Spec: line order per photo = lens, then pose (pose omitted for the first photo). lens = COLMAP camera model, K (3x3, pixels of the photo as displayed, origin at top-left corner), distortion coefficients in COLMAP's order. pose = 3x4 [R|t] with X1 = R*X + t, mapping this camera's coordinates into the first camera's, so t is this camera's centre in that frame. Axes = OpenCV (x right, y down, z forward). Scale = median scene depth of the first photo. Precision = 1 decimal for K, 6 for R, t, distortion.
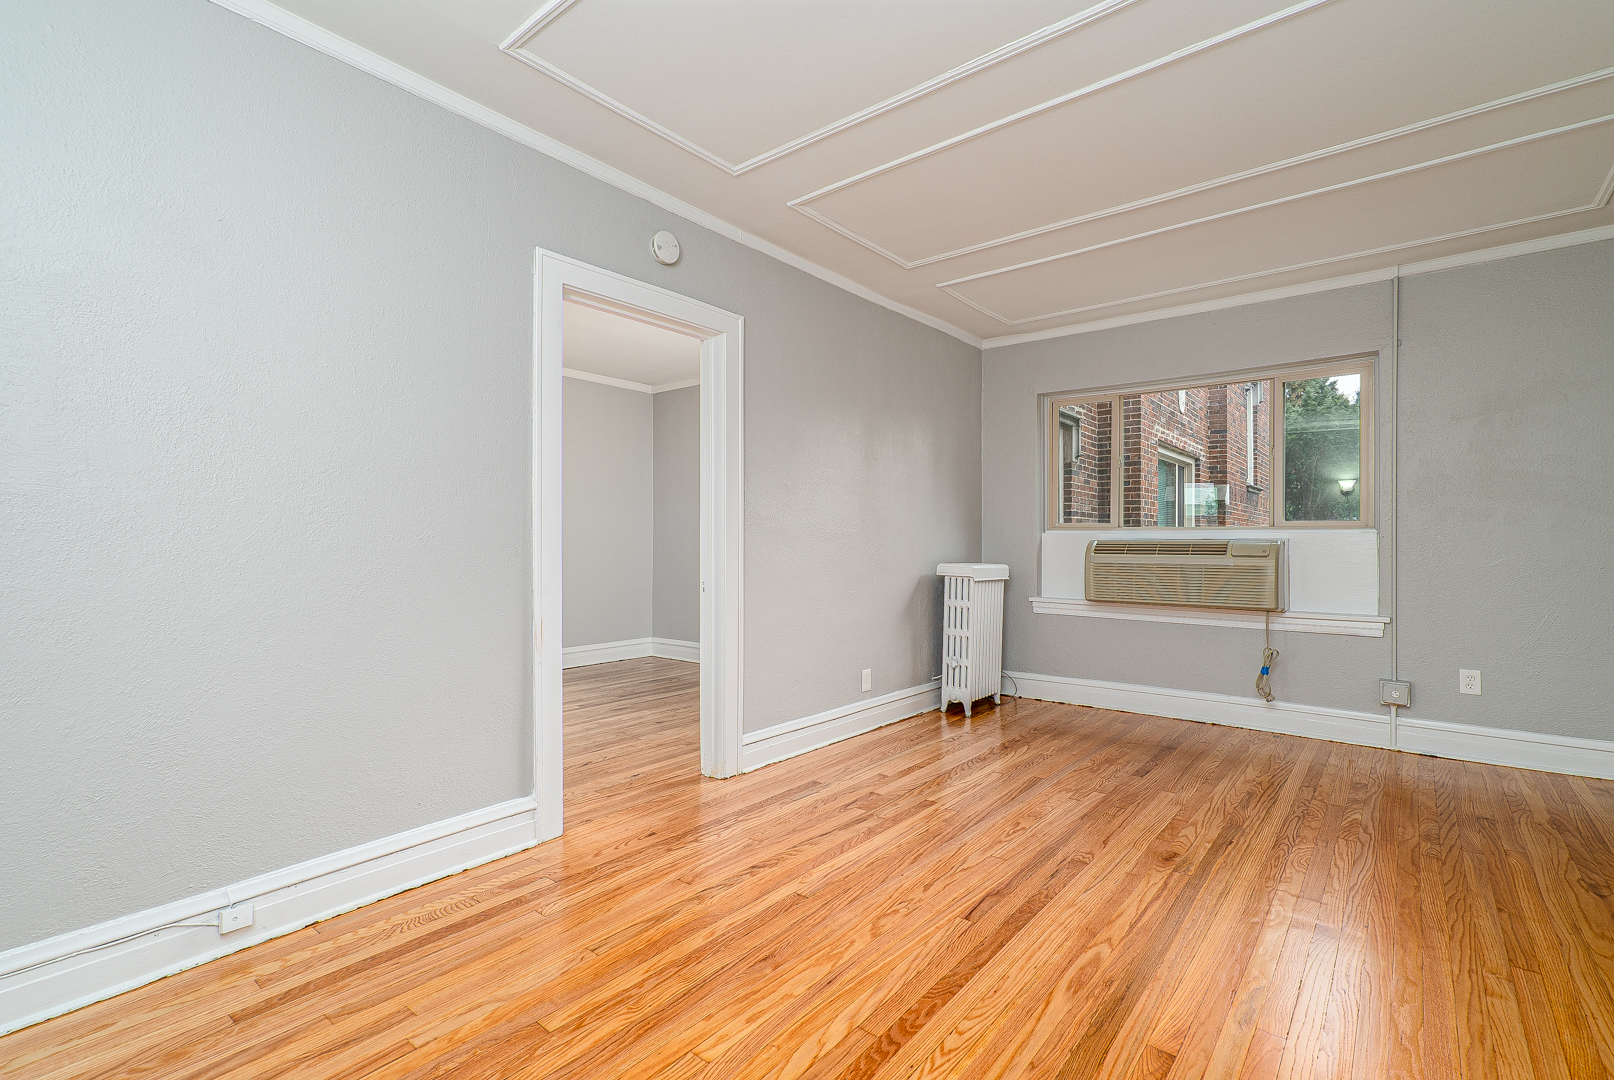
lens RADIAL K [[748.8, 0, 814.4], [0, 748.8, 537.3], [0, 0, 1]] dist [-0.000019, -0.000159]
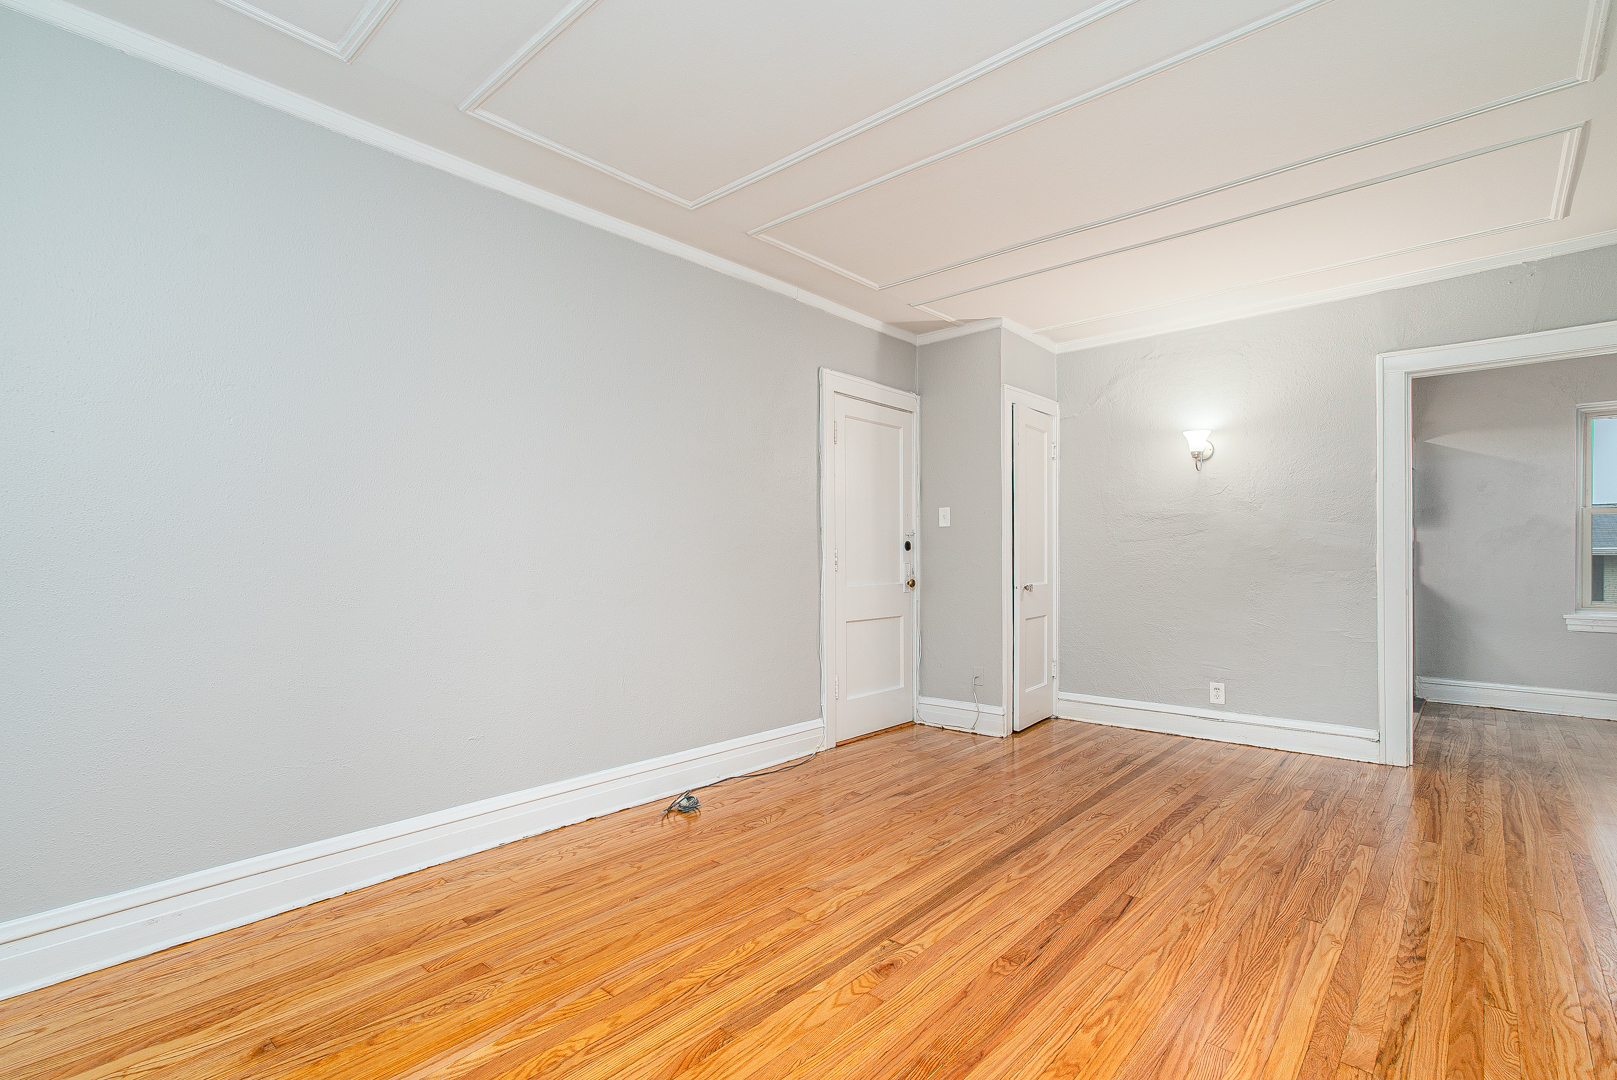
lens RADIAL K [[750.2, 0, 798.5], [0, 750.2, 544.6], [0, 0, 1]] dist [0.003534, 0.001220]
pose [[-0.997779, 0.002735, 0.066559, 0.552177], [0.001454, 0.999813, -0.019282, 0.003379], [-0.066599, -0.019142, -0.997596, 1.914573]]
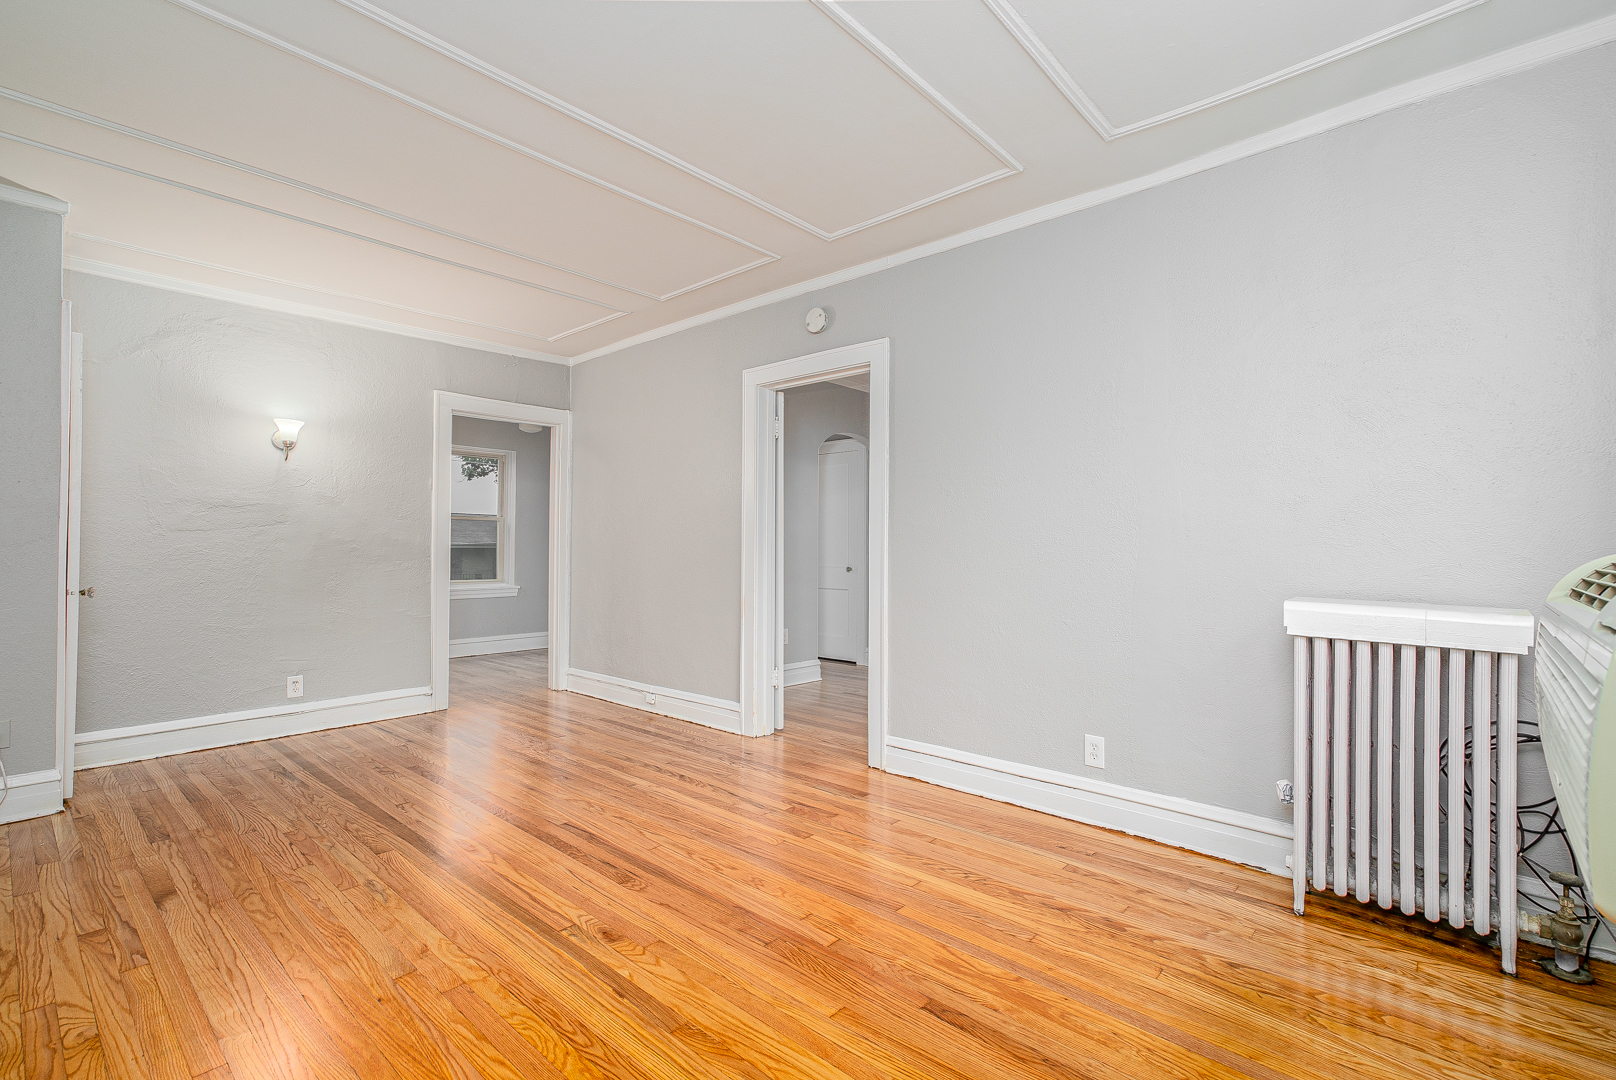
lens RADIAL K [[749.8, 0, 798.0], [0, 749.8, 544.6], [0, 0, 1]] dist [0.003534, 0.001220]
pose [[-0.074180, -0.001839, -0.997243, 1.379073], [0.003792, 0.999991, -0.002126, -0.003047], [0.997238, -0.003939, -0.074173, 1.360273]]
